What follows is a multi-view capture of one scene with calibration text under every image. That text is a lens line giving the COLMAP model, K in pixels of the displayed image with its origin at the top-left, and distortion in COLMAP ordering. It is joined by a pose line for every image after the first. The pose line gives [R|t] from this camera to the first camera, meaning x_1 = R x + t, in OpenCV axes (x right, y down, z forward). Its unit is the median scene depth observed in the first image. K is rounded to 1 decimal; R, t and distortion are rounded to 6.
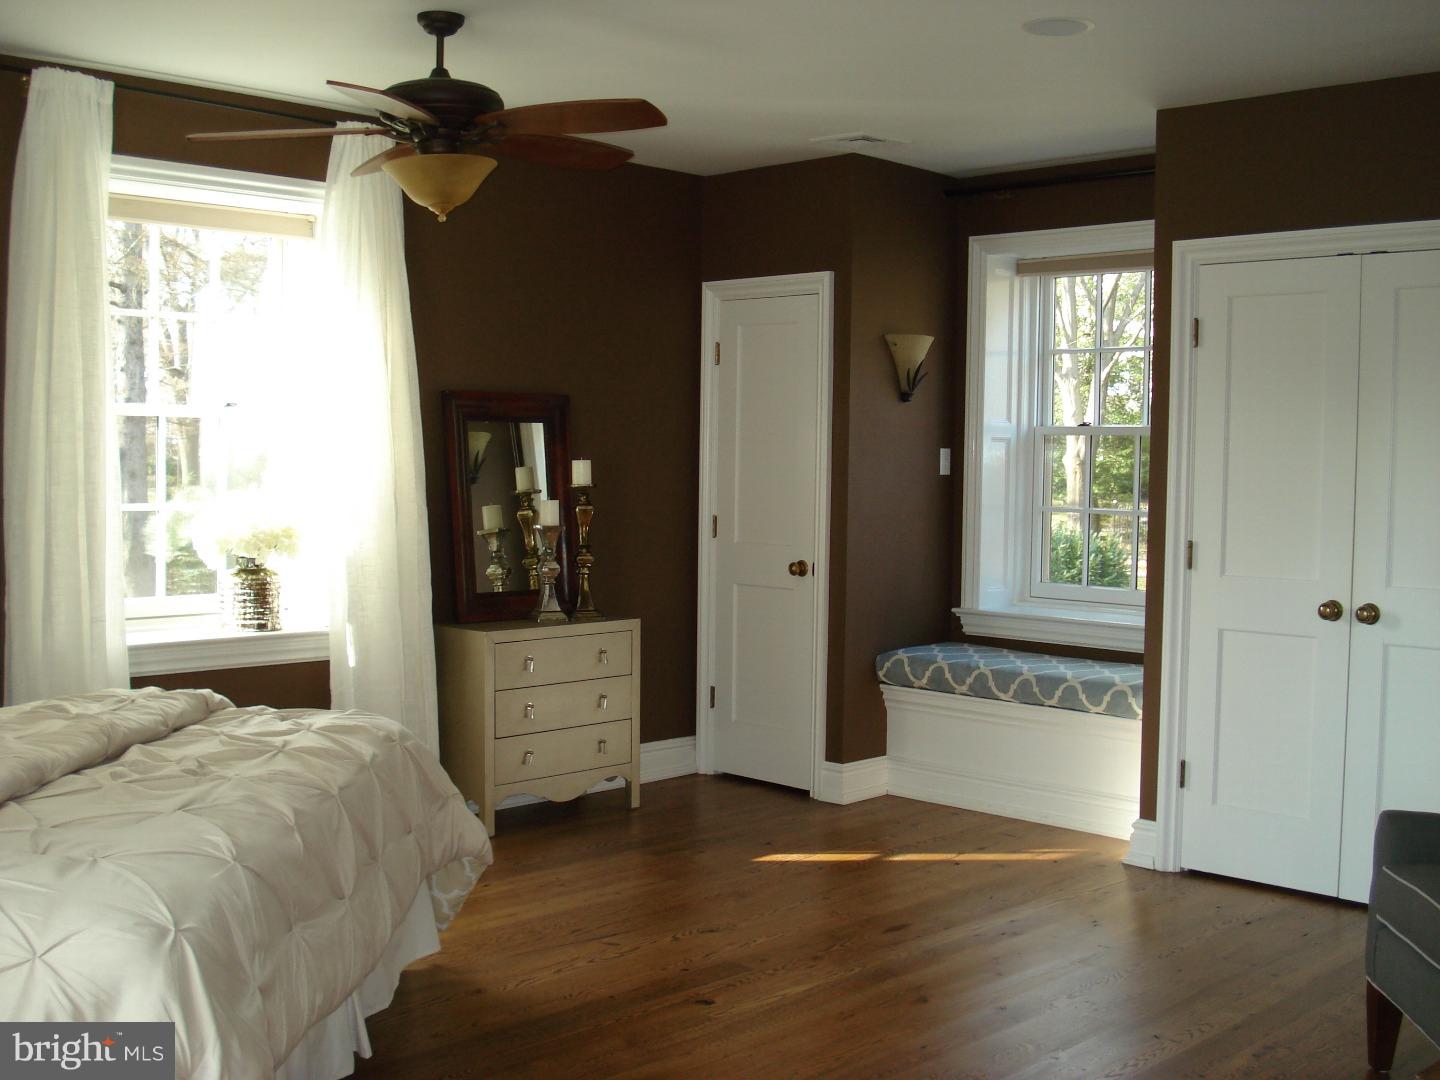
lens RADIAL K [[1623.7, 0, 720.7], [0, 1623.7, 560.0], [0, 0, 1]] dist [-0.083931, -0.069073]
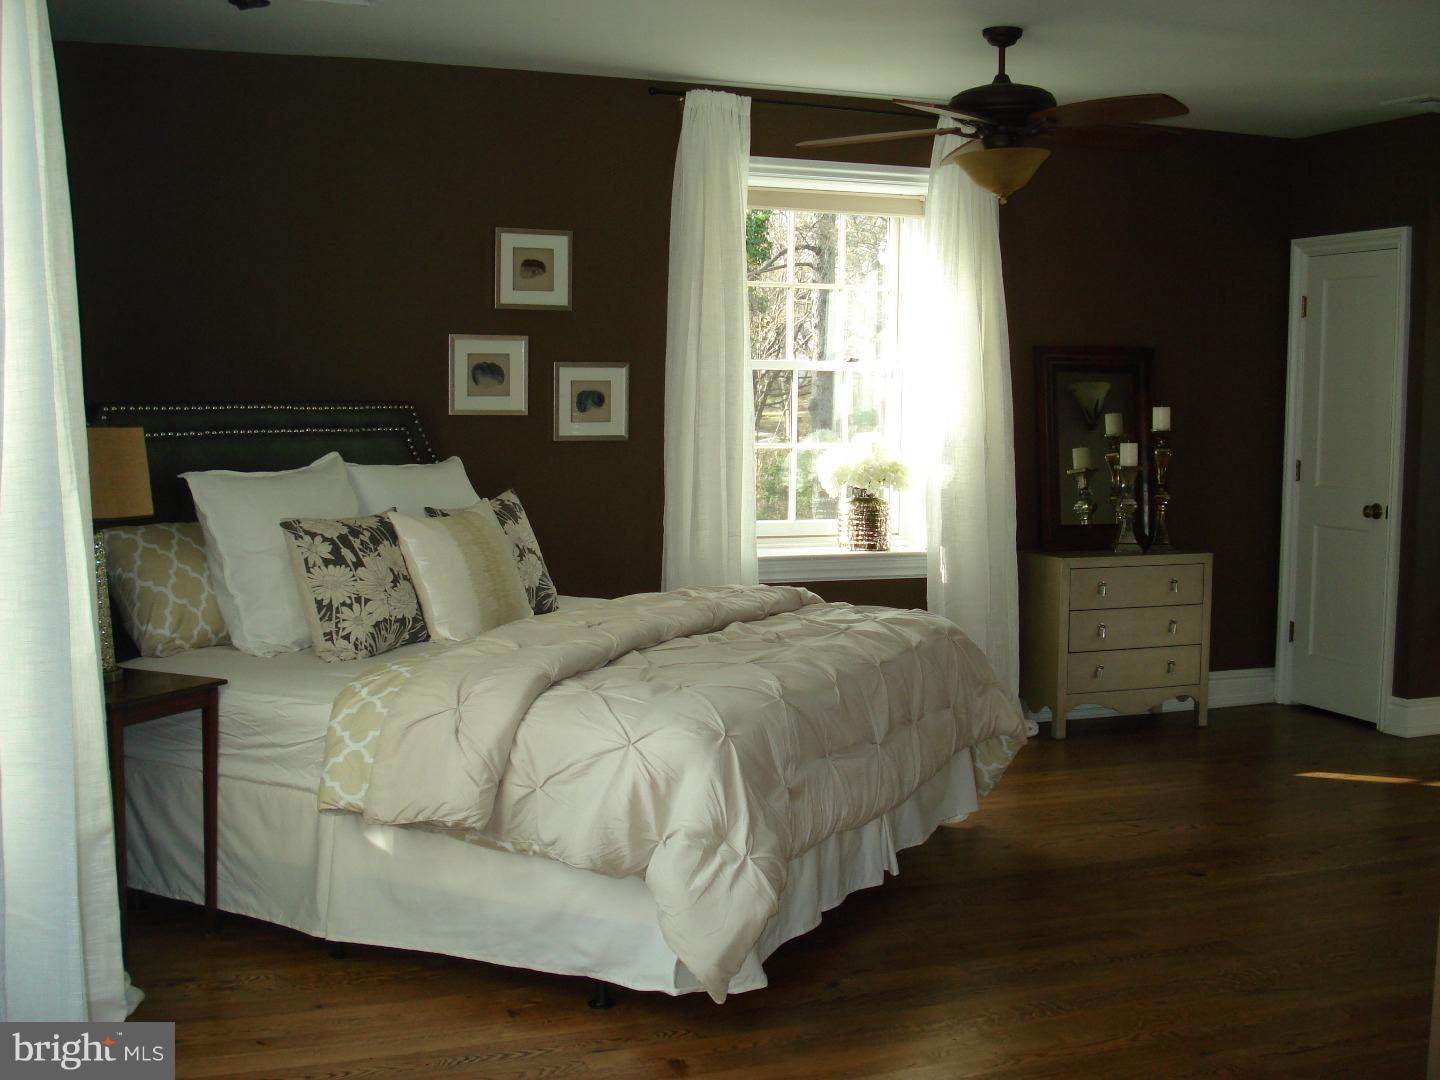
lens RADIAL K [[1623.7, 0, 720.7], [0, 1623.7, 560.0], [0, 0, 1]] dist [-0.083931, -0.069073]
pose [[0.911211, 0.034354, -0.410505, 0.106863], [-0.021991, 0.999152, 0.034801, 0.011983], [0.411353, -0.022683, 0.911194, -0.137524]]
